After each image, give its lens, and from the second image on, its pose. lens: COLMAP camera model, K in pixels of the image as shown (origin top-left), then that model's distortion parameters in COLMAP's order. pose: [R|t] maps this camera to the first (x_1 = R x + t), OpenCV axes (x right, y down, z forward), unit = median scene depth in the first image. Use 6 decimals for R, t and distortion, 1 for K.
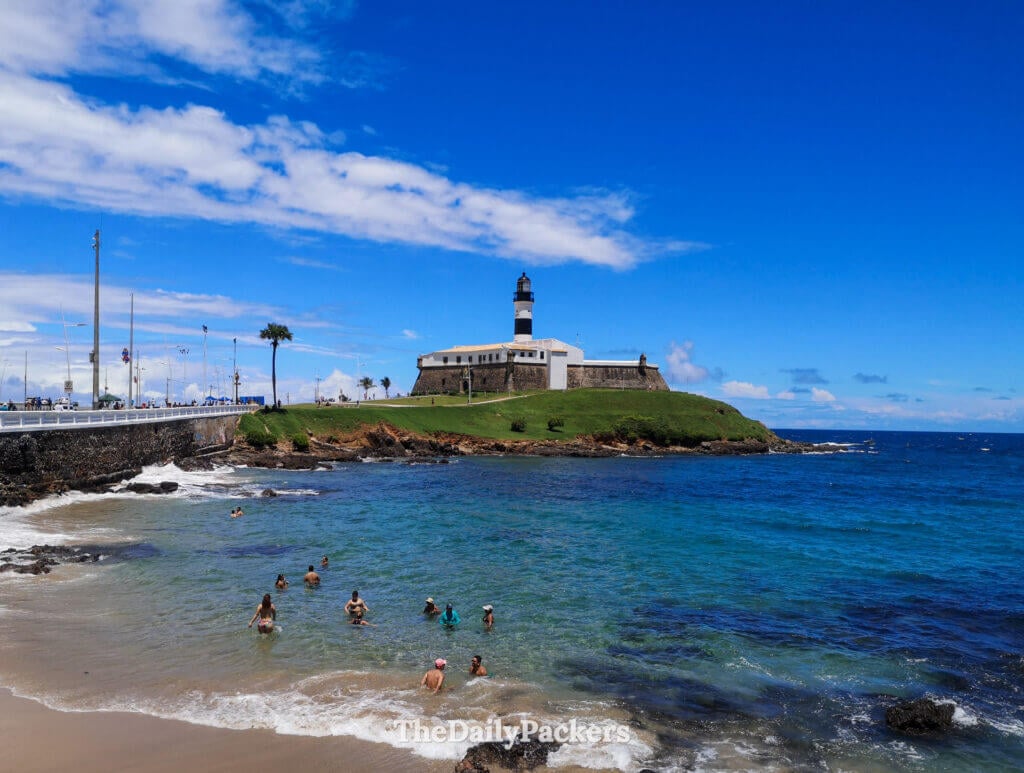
lens RADIAL K [[708.9, 0, 512.0], [0, 708.9, 386.5], [0, 0, 1]] dist [0.003590, 0.000505]
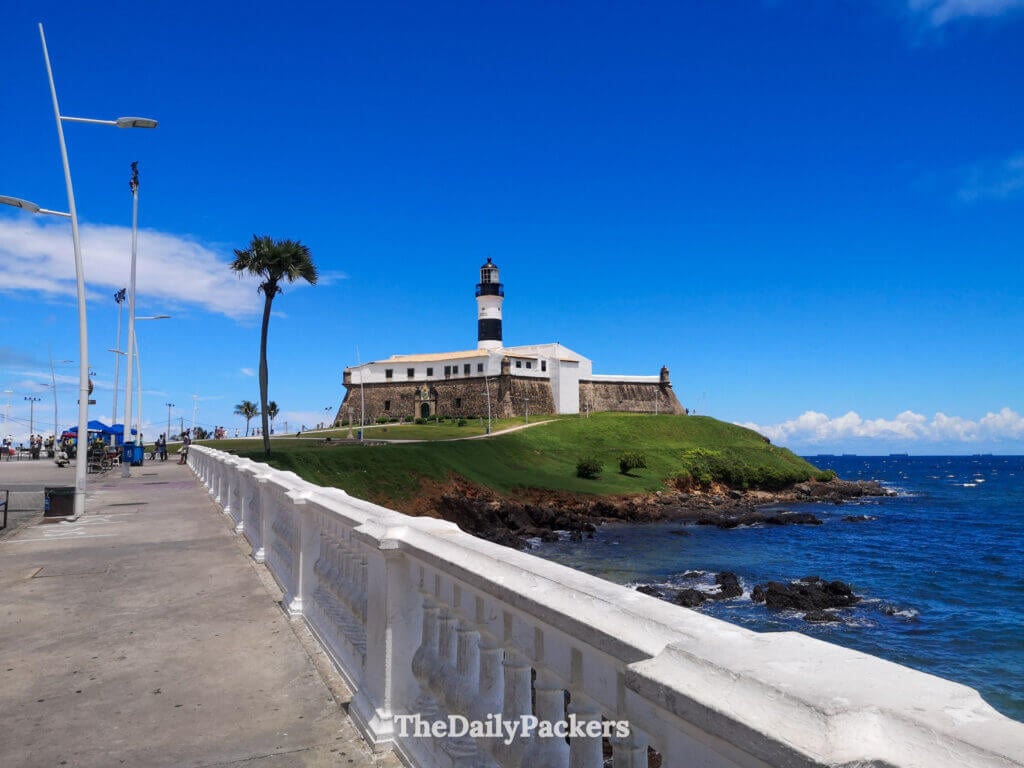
lens RADIAL K [[708.9, 0, 512.0], [0, 708.9, 384.0], [0, 0, 1]] dist [0.003590, 0.000505]
pose [[0.965524, 0.005134, 0.260263, -0.170111], [0.007656, 0.998813, -0.048105, 0.007682], [-0.260201, 0.048439, 0.964339, 0.322084]]
